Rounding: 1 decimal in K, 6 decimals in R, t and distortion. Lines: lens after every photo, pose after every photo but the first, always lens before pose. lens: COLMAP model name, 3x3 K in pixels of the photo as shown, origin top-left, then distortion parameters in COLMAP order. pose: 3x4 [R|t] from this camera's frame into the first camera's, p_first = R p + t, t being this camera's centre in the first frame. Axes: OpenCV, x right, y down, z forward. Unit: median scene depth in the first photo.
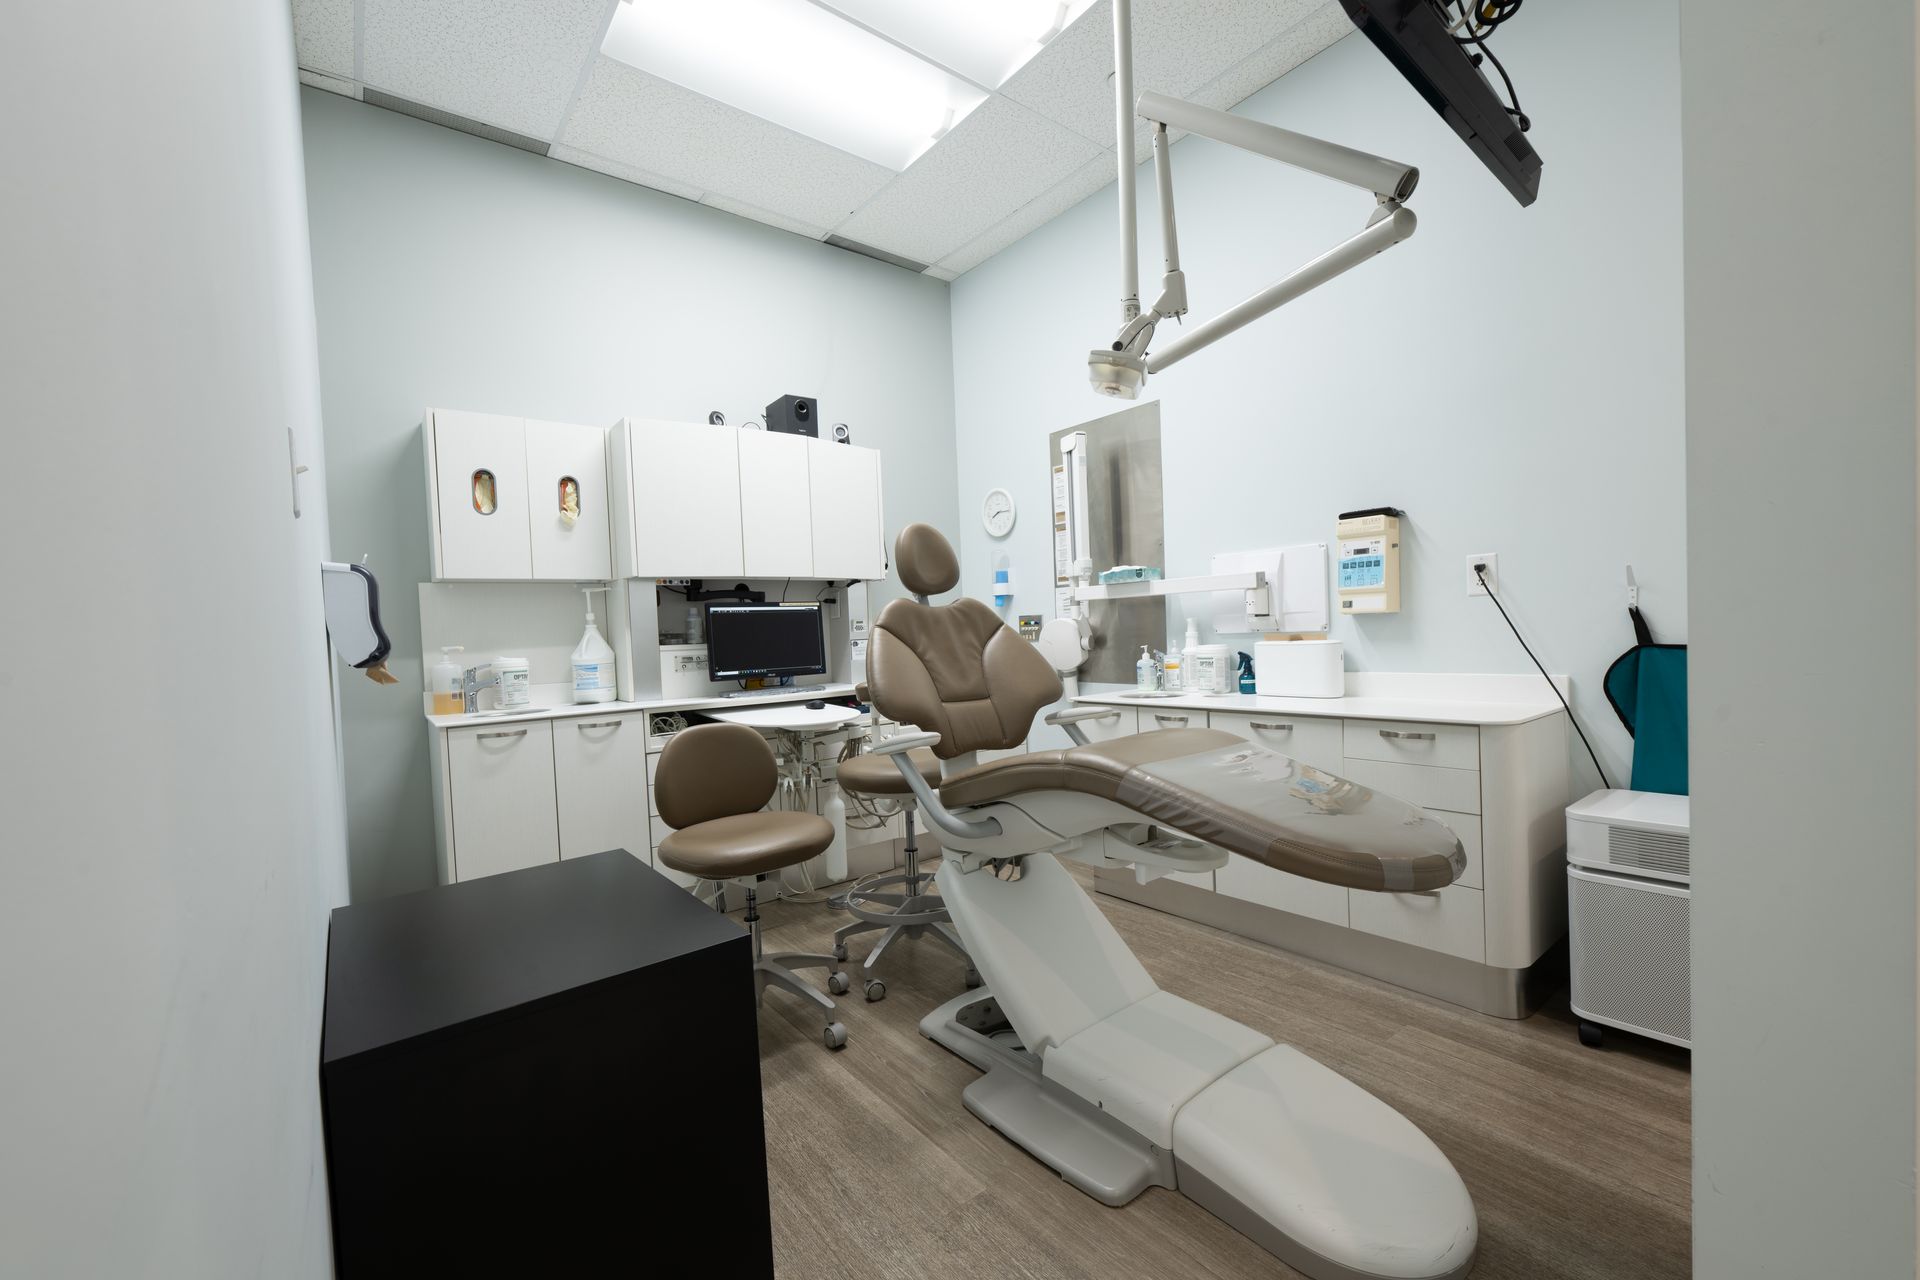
lens RADIAL K [[814.0, 0, 961.1], [0, 814.0, 647.5], [0, 0, 1]] dist [0.001916, 0.000109]
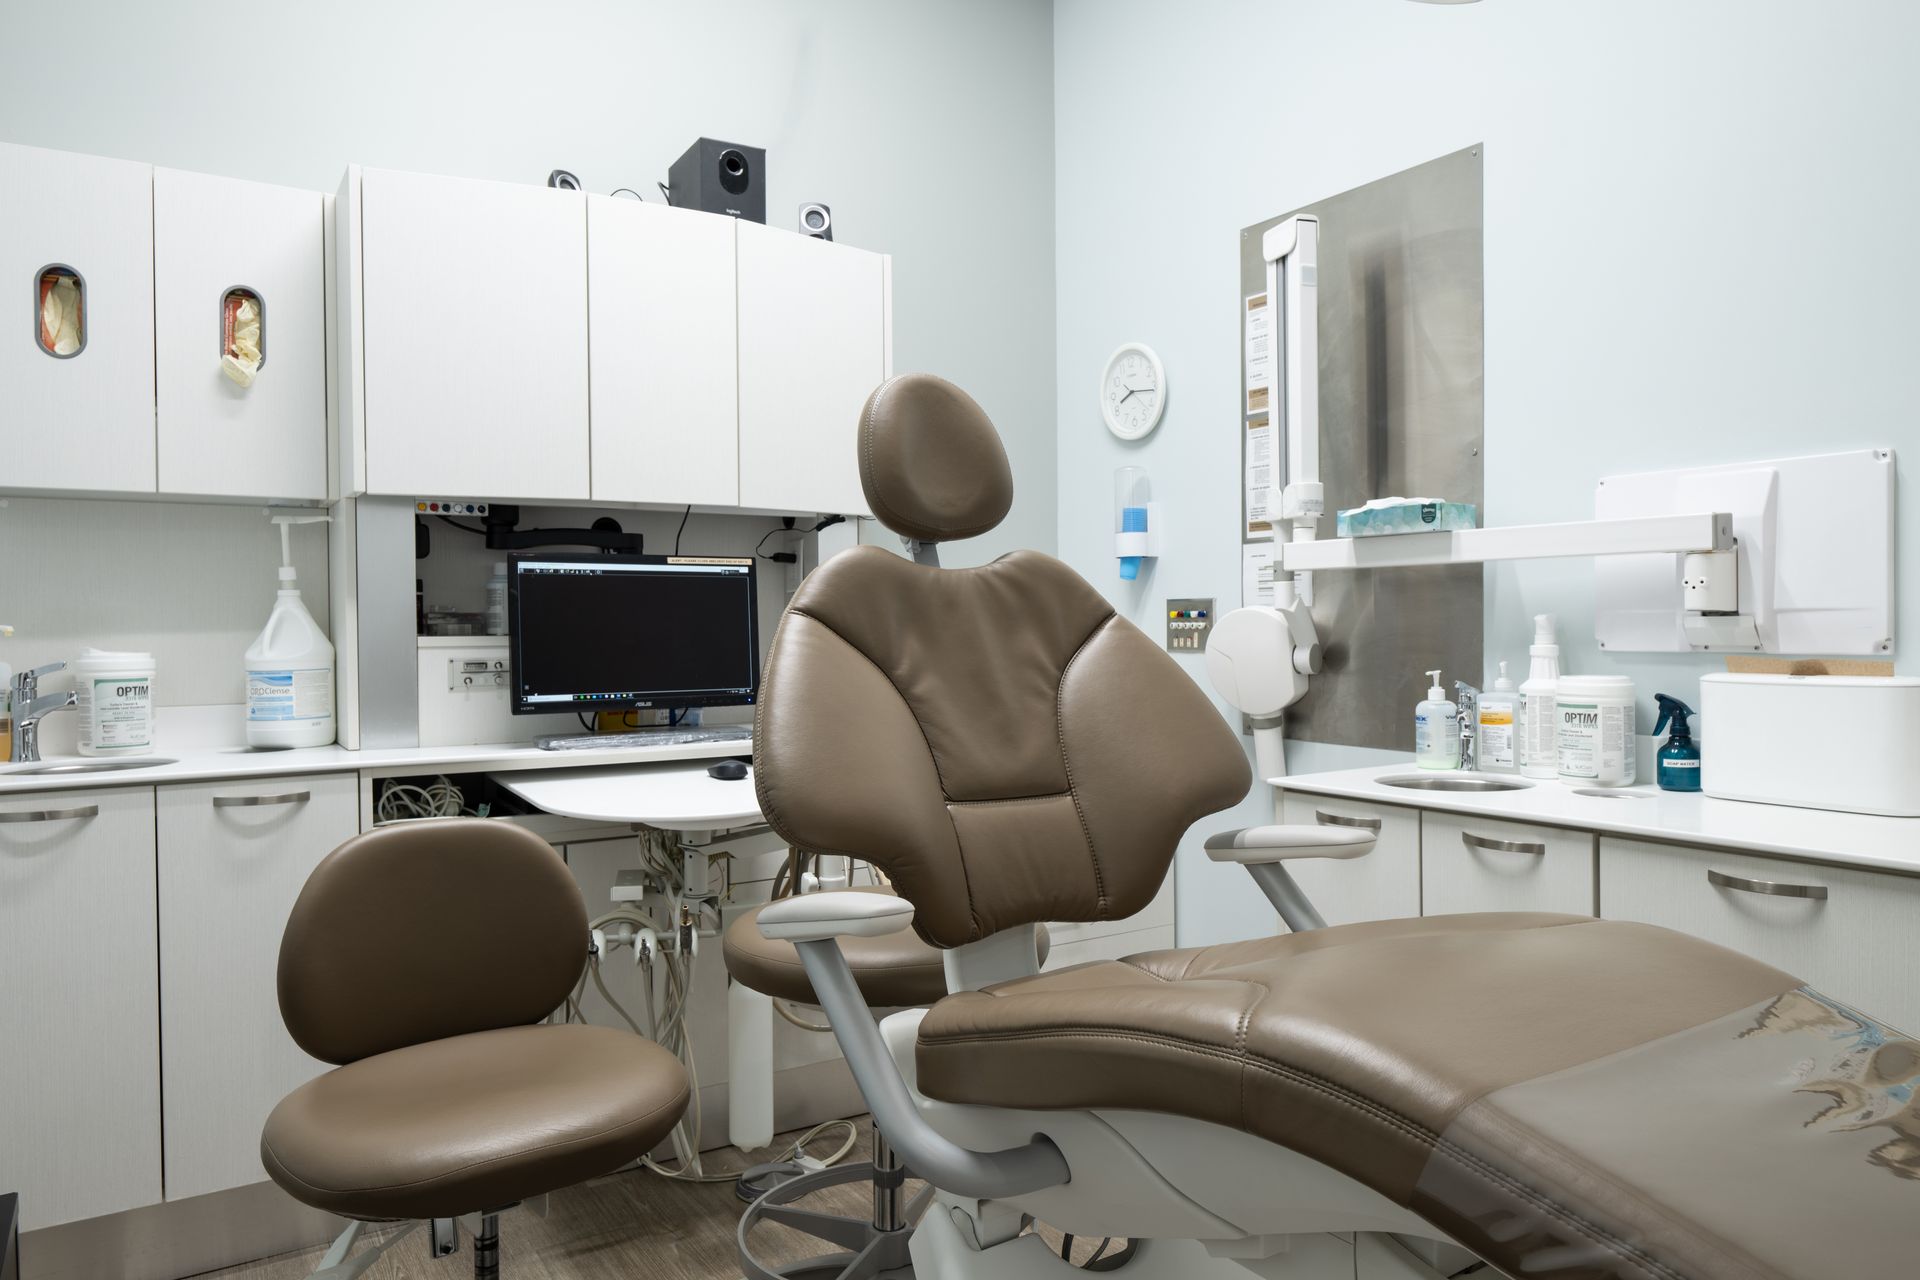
lens RADIAL K [[1315.4, 0, 965.5], [0, 1315.4, 634.8], [0, 0, 1]] dist [-0.007071, 0.004125]
pose [[0.995165, 0.032785, -0.092588, 0.031665], [-0.033680, 0.999400, -0.008119, -0.008525], [0.092266, 0.011198, 0.995671, 0.252699]]
